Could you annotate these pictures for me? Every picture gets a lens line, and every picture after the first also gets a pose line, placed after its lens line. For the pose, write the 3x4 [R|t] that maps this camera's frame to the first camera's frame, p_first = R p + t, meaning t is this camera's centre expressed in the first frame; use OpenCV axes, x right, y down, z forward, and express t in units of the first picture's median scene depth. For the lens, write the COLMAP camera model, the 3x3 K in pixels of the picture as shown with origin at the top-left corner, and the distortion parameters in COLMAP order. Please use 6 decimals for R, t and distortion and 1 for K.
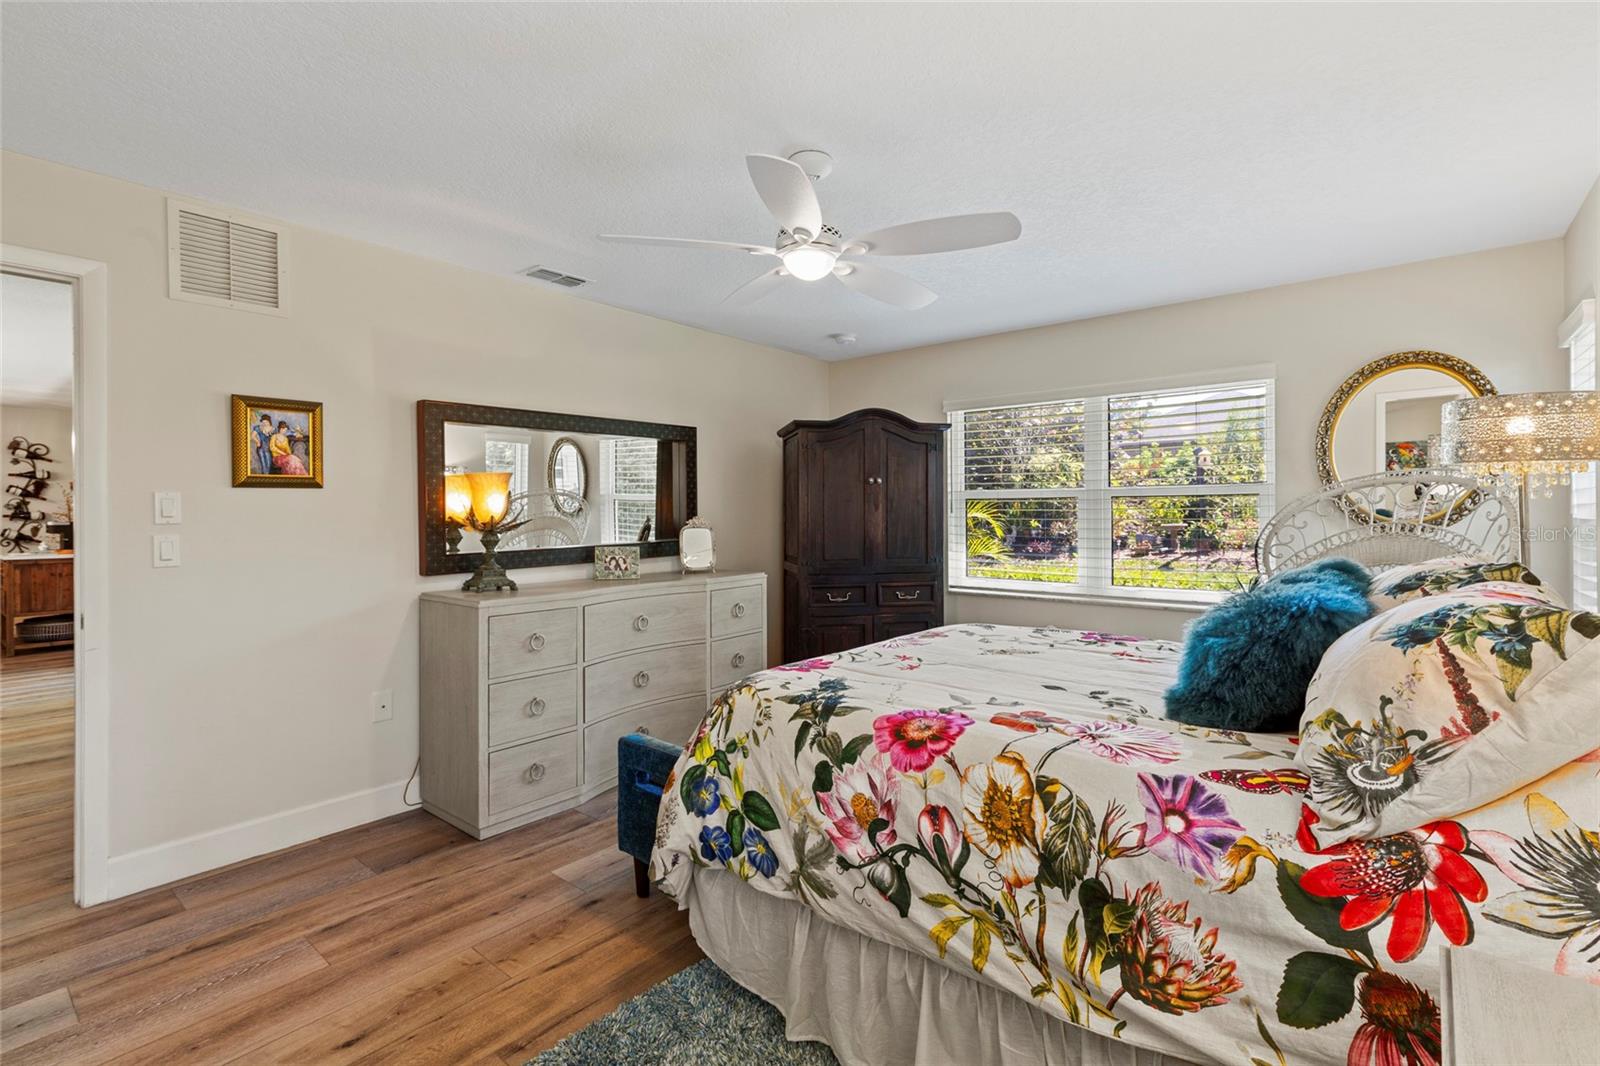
lens RADIAL K [[735.0, 0, 806.4], [0, 735.0, 518.6], [0, 0, 1]] dist [0.004270, 0.000437]
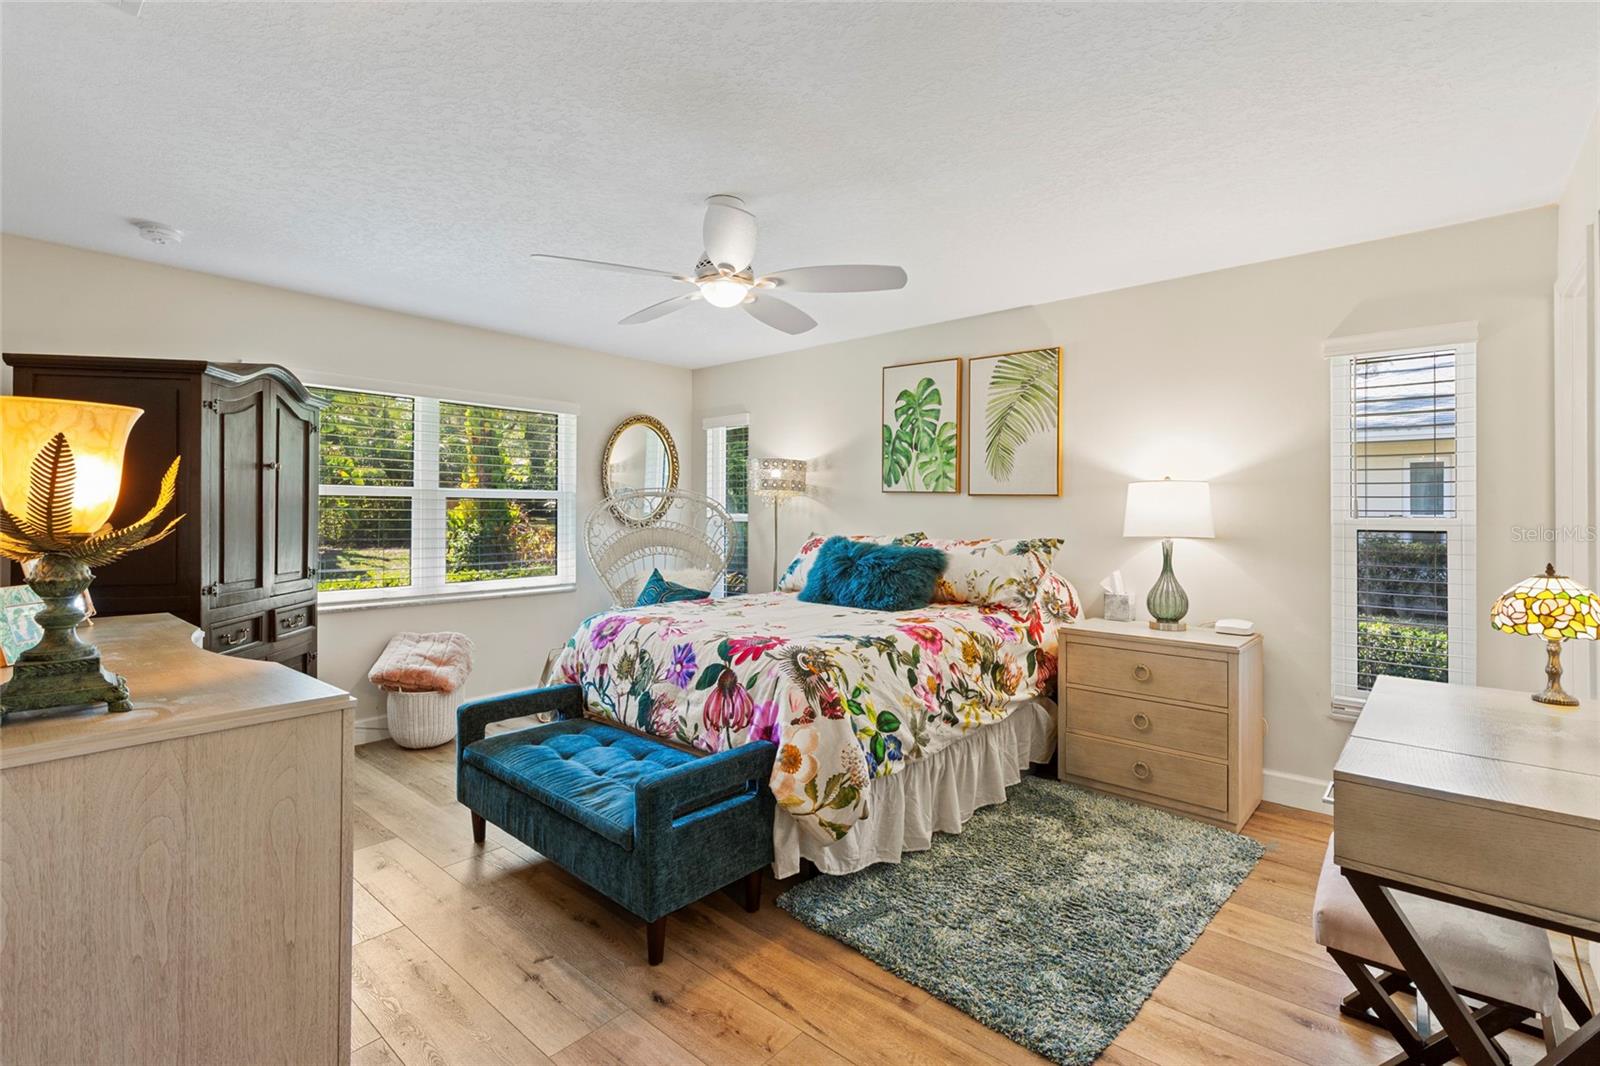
lens RADIAL K [[735.0, 0, 803.1], [0, 735.0, 521.1], [0, 0, 1]] dist [0.004270, 0.000437]
pose [[0.024822, -0.005541, 0.999677, -1.627481], [0.006419, 0.999965, 0.005383, 0.000058], [-0.999671, 0.006284, 0.024857, 1.230210]]
